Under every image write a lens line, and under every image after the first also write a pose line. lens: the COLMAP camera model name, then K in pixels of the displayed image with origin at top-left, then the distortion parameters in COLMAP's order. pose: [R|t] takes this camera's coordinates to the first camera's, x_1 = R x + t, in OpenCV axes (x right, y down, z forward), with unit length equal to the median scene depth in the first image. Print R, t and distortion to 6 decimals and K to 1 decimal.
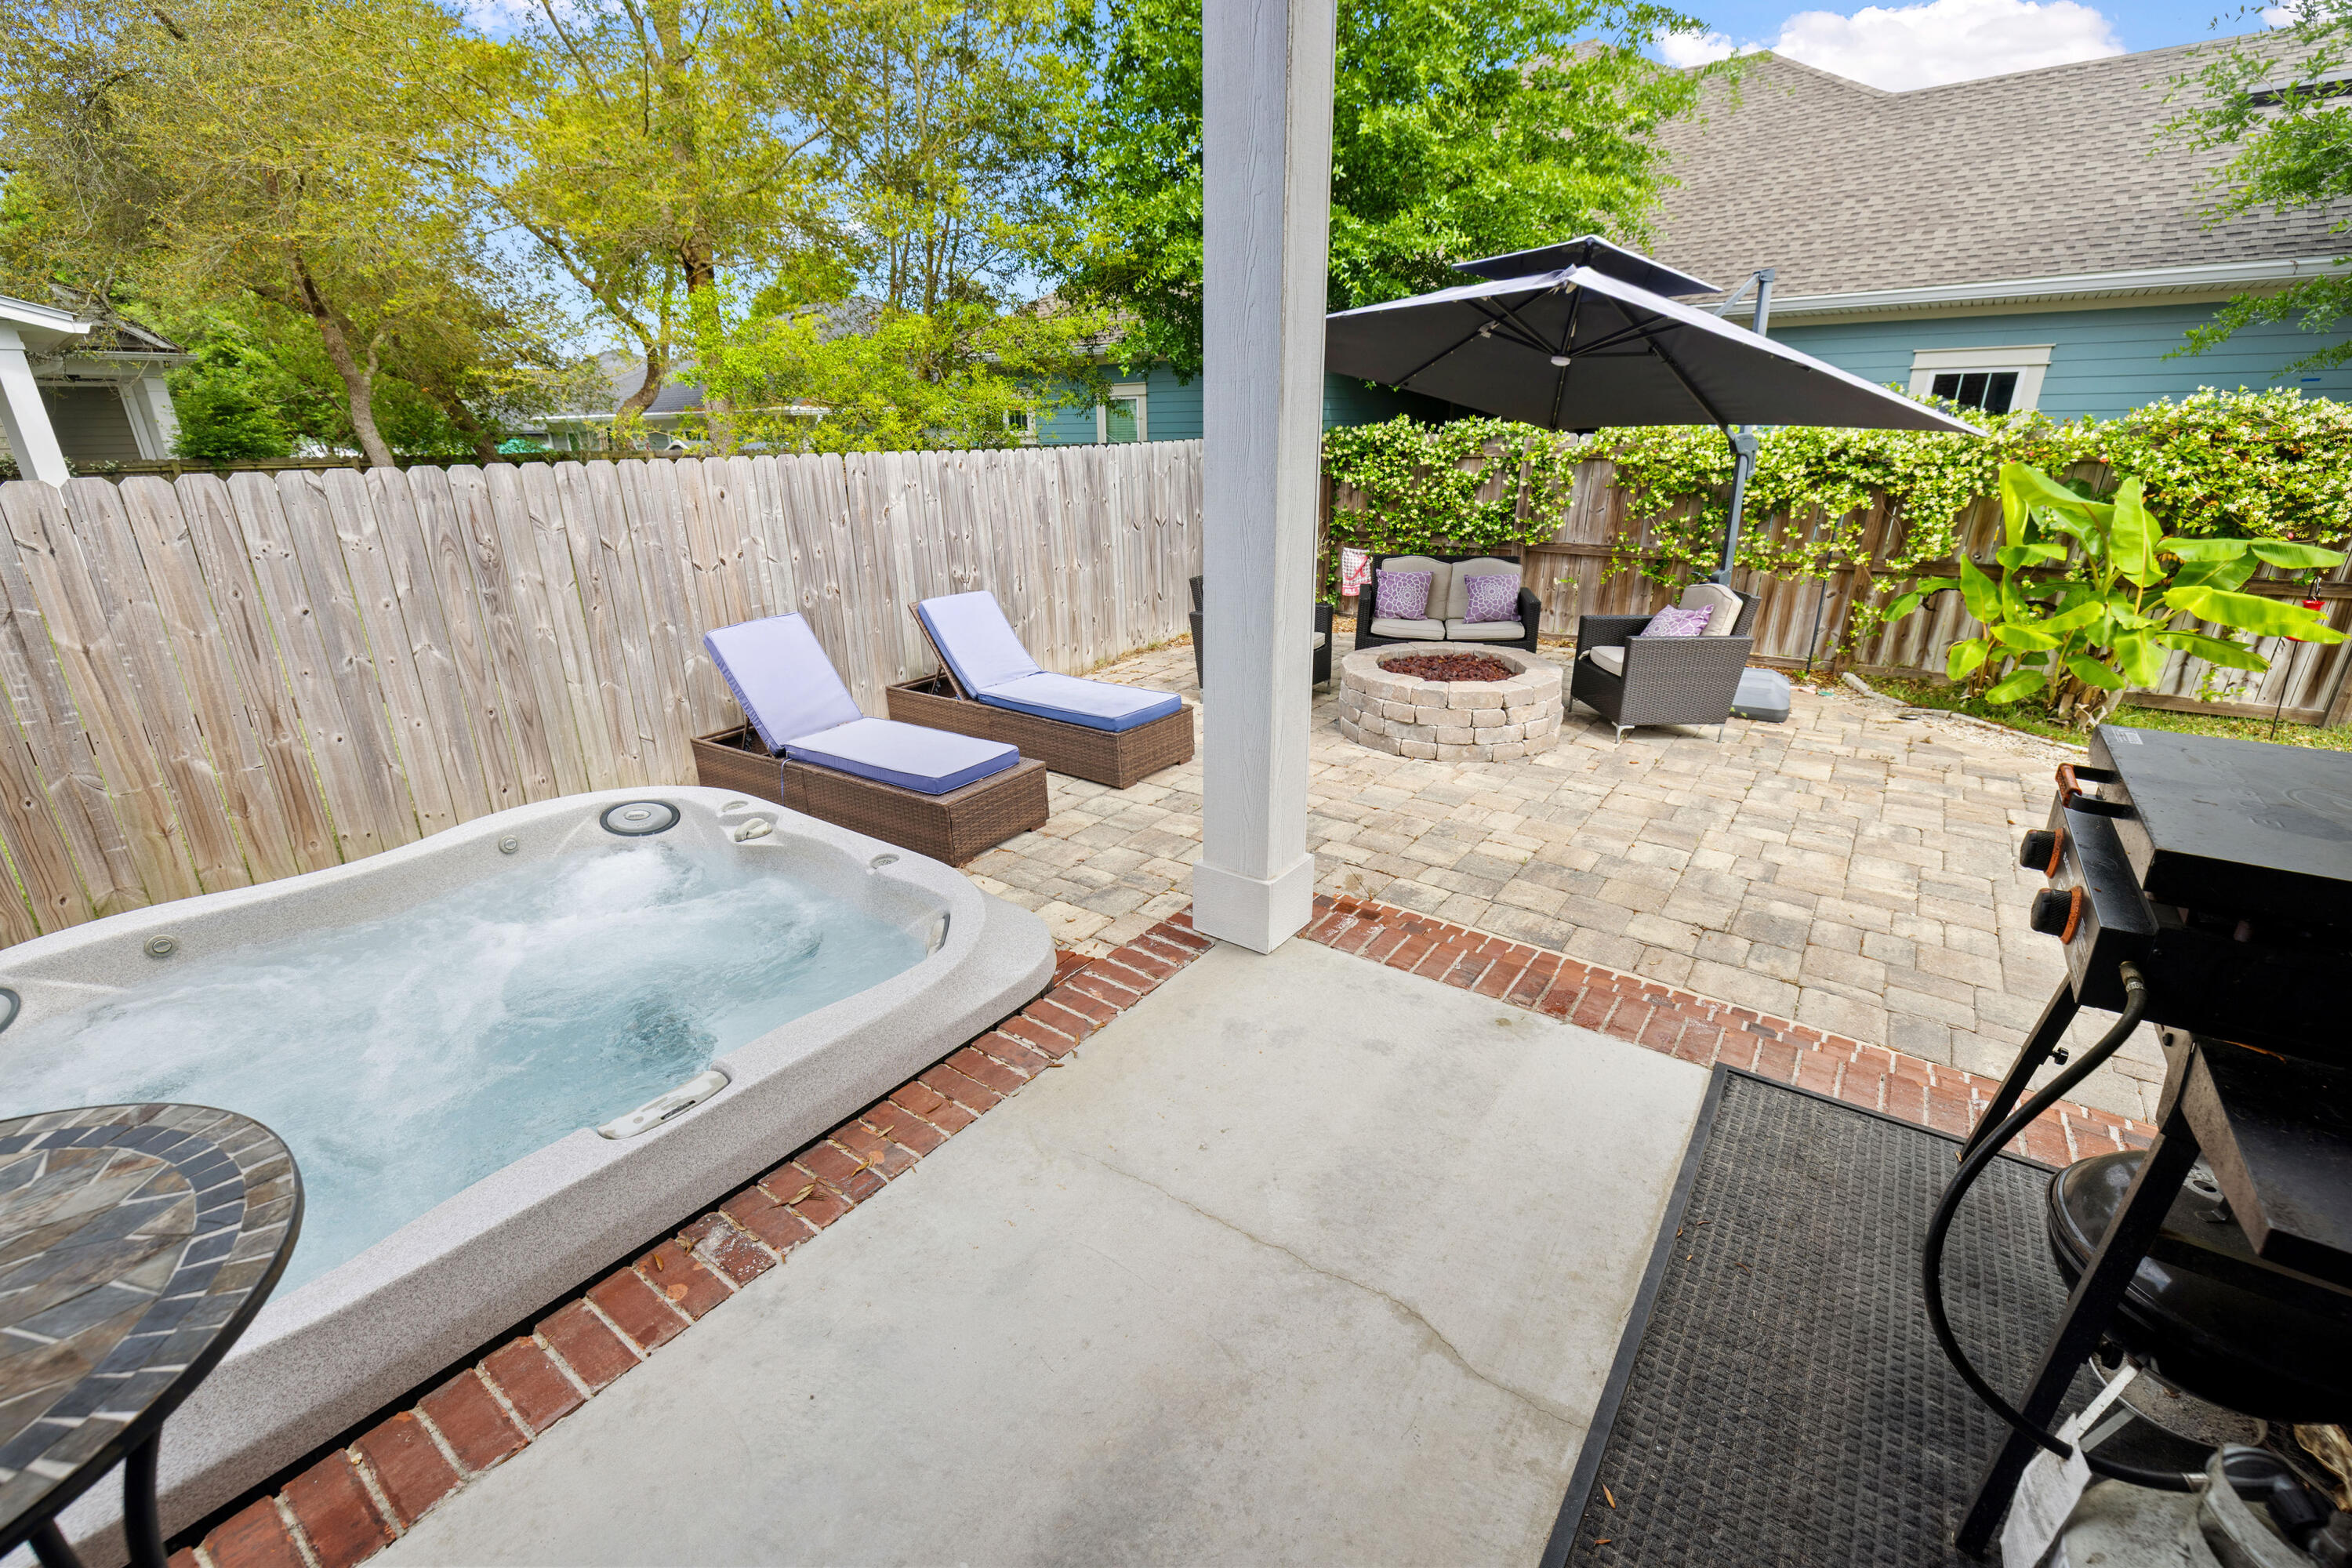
lens RADIAL K [[999.6, 0, 1167.2], [0, 999.6, 773.0], [0, 0, 1]] dist [0.003407, 0.000199]
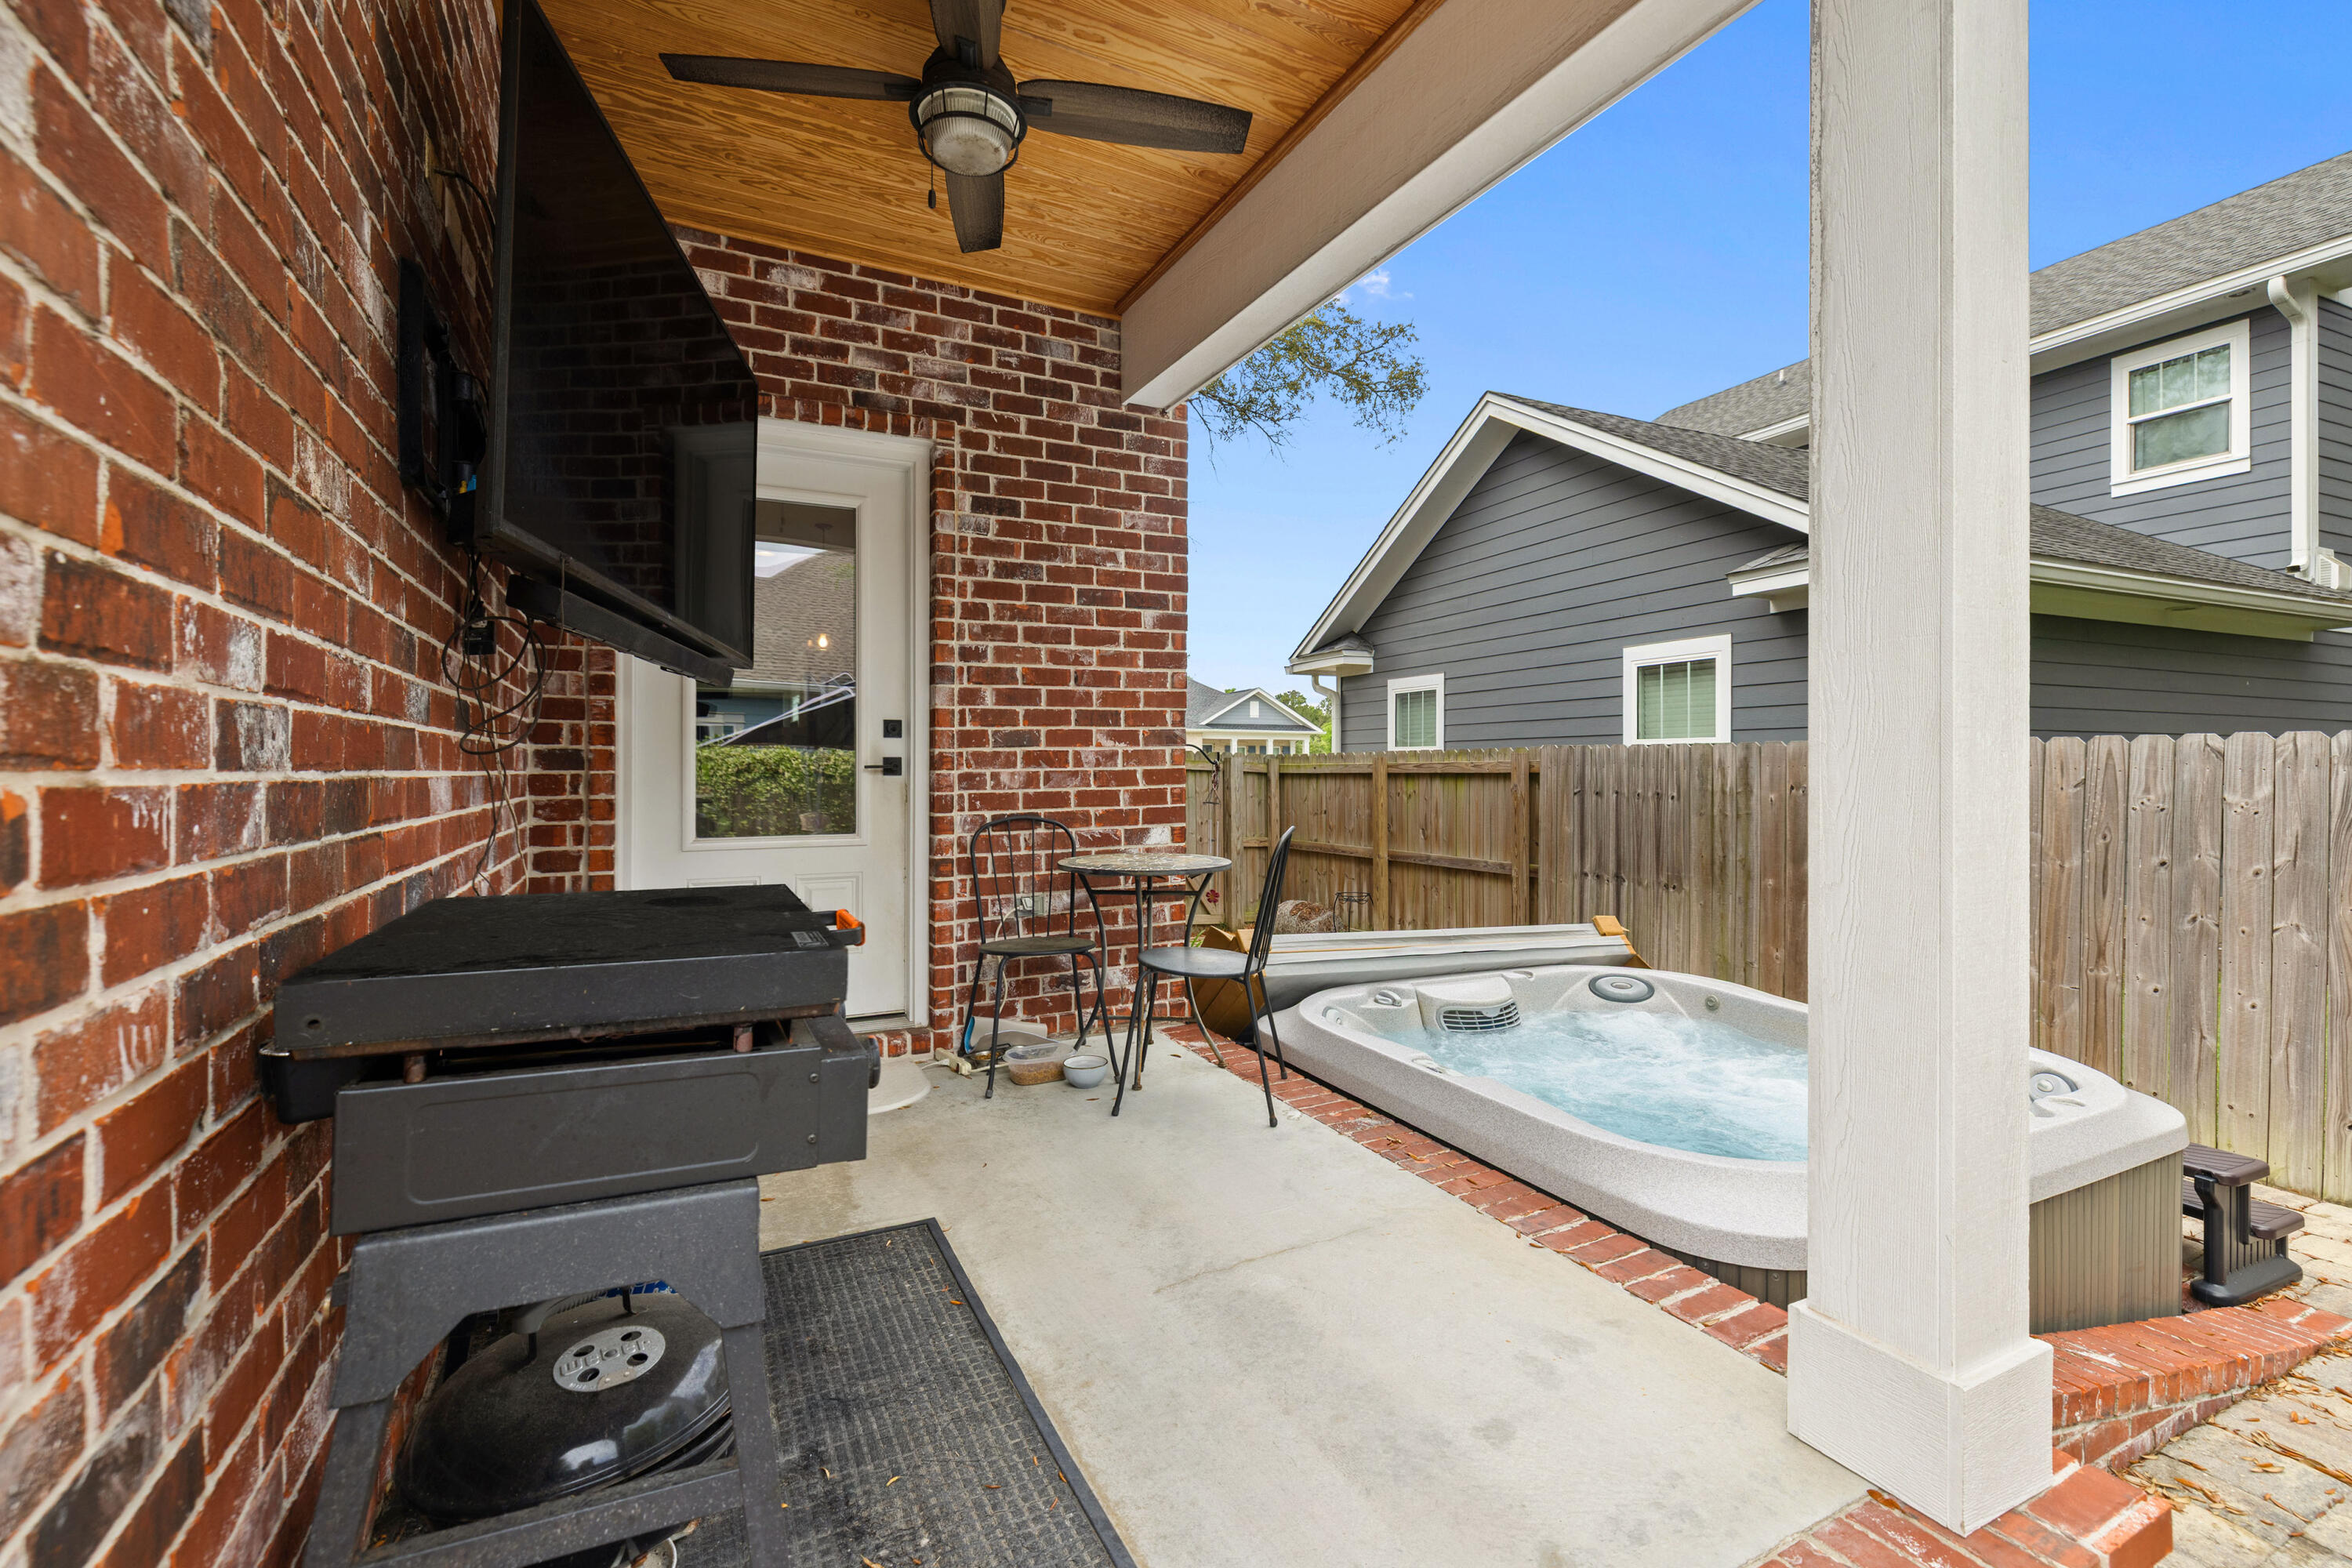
lens RADIAL K [[999.6, 0, 1155.0], [0, 999.6, 763.5], [0, 0, 1]] dist [0.003407, 0.000199]
pose [[-0.467273, 0.007713, -0.884079, 0.519652], [-0.287460, 0.944305, 0.160173, -0.119029], [0.836076, 0.328982, -0.439031, 0.524217]]
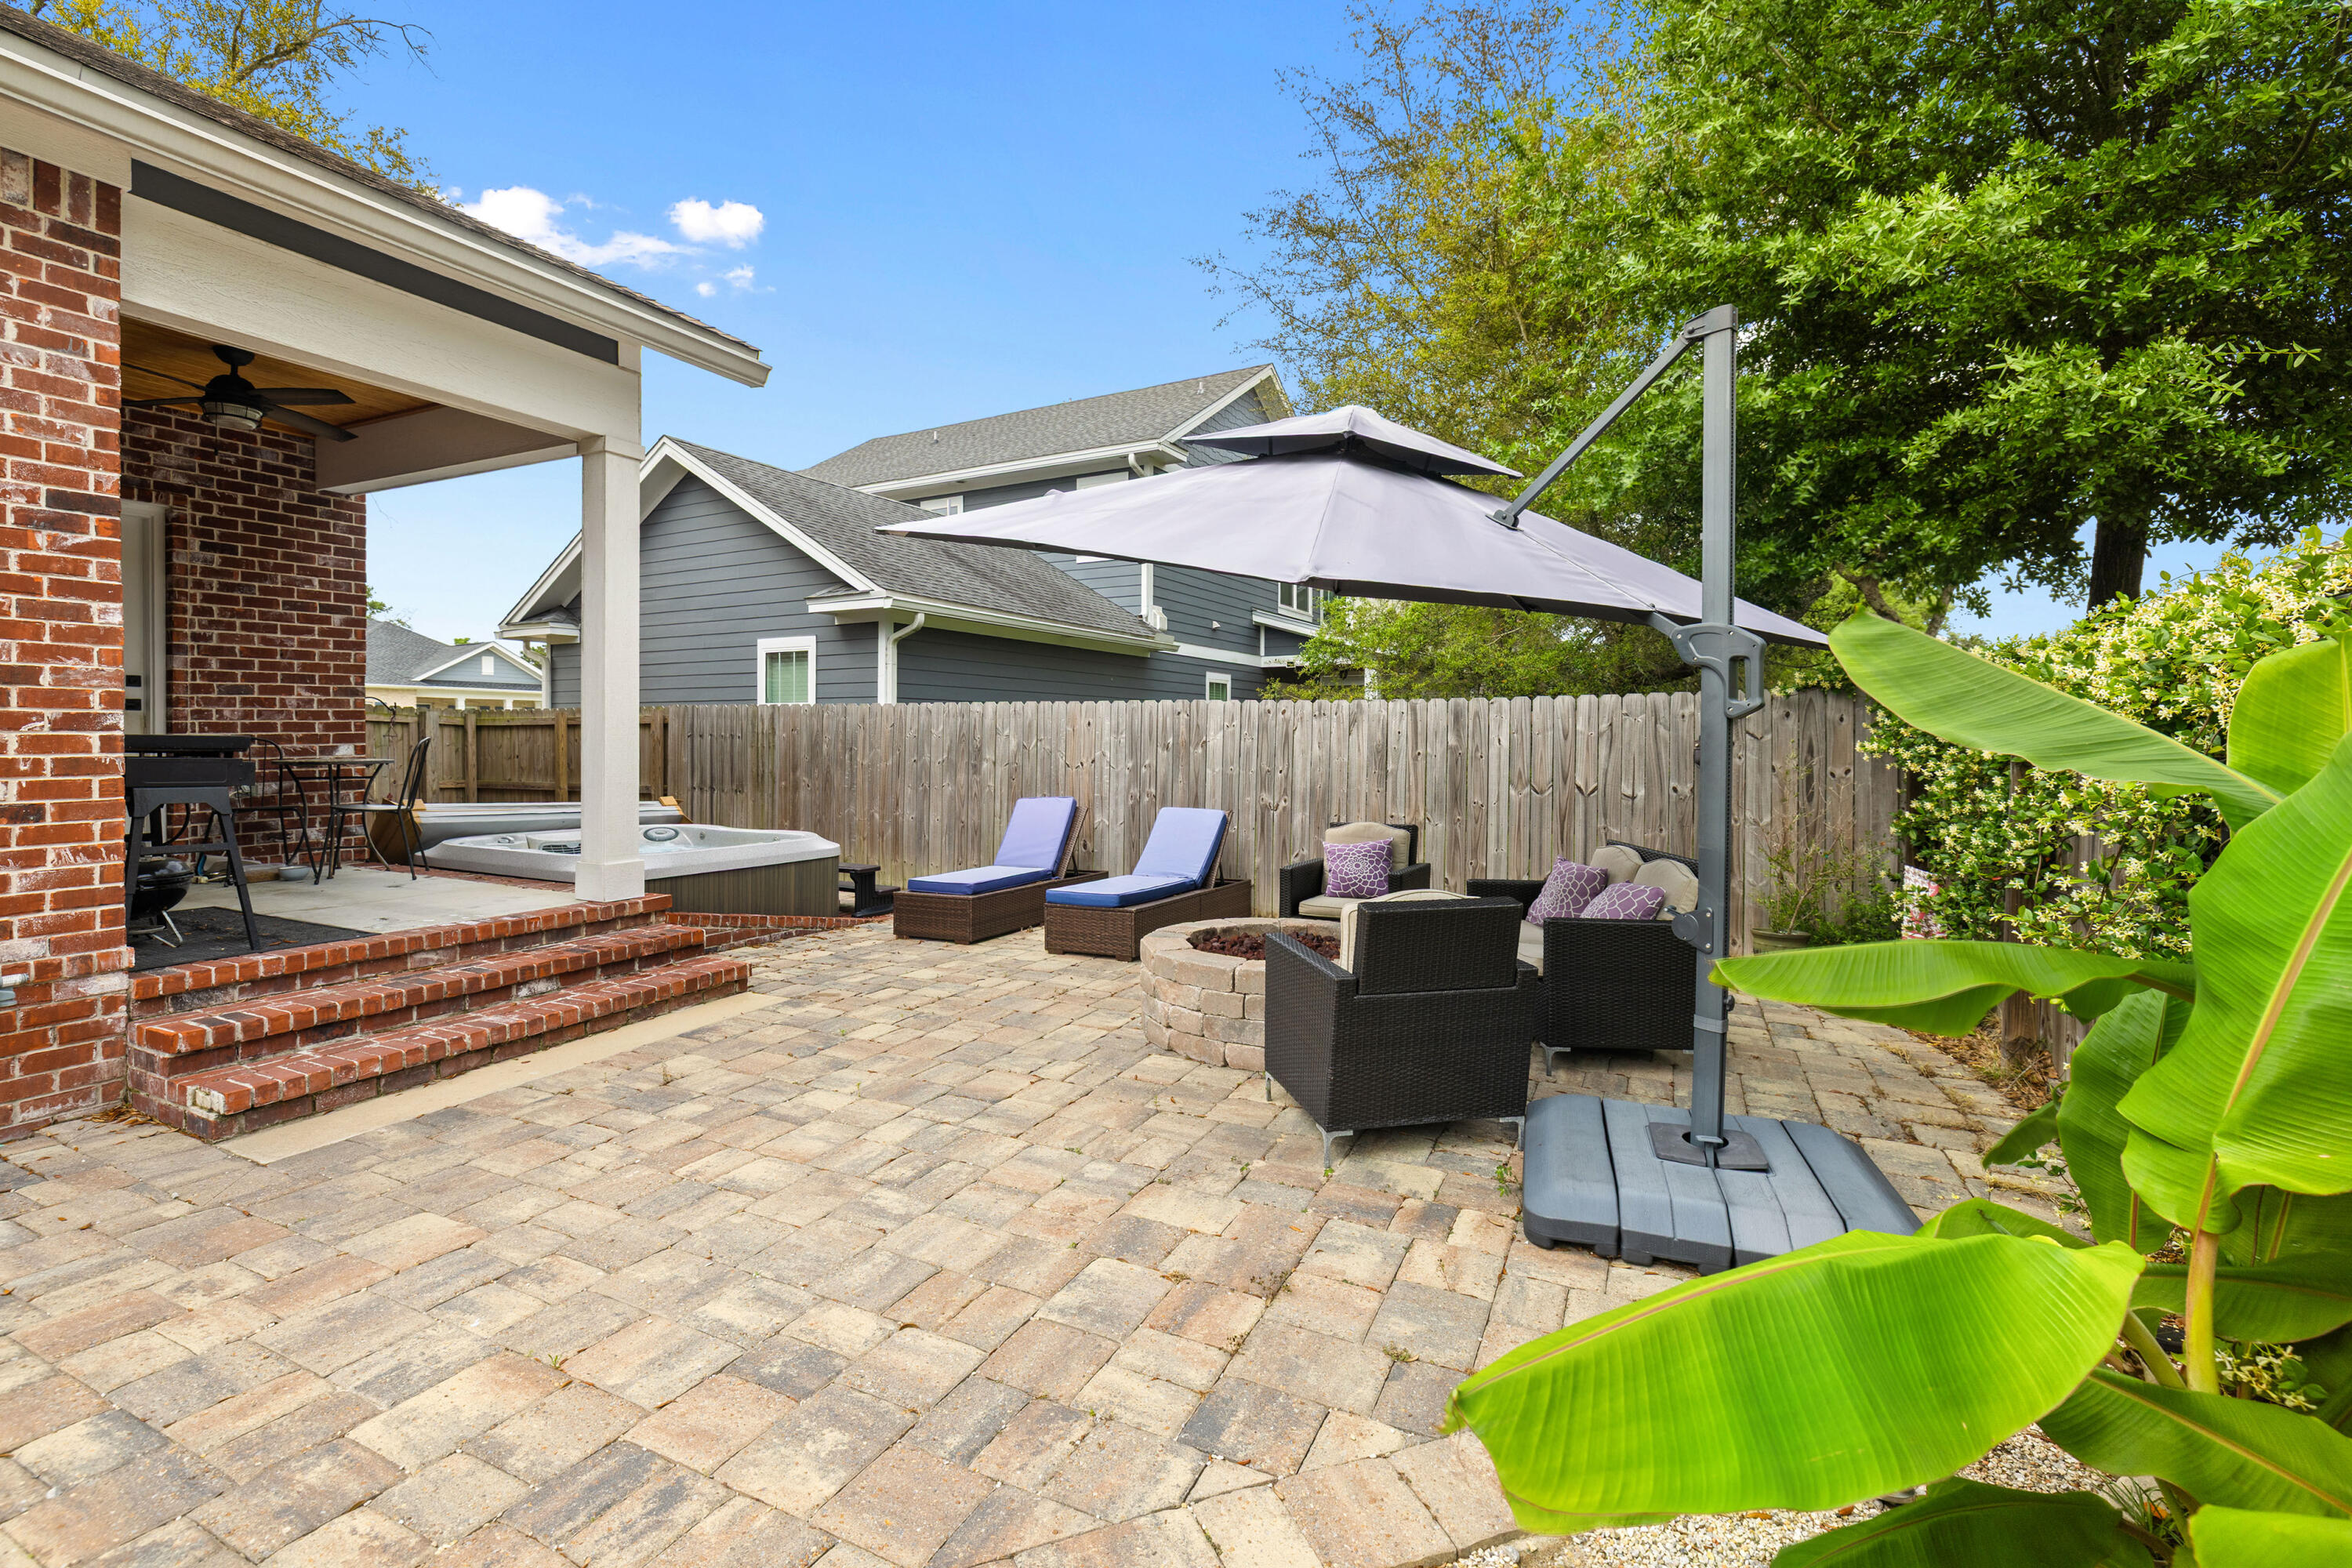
lens RADIAL K [[1038.2, 0, 1147.1], [0, 1038.2, 746.5], [0, 0, 1]] dist [-0.003276, 0.000446]
pose [[0.169564, 0.021609, -0.985282, 1.539755], [-0.330338, 0.943170, -0.036165, -0.273533], [0.928507, 0.331608, 0.167066, 1.050565]]
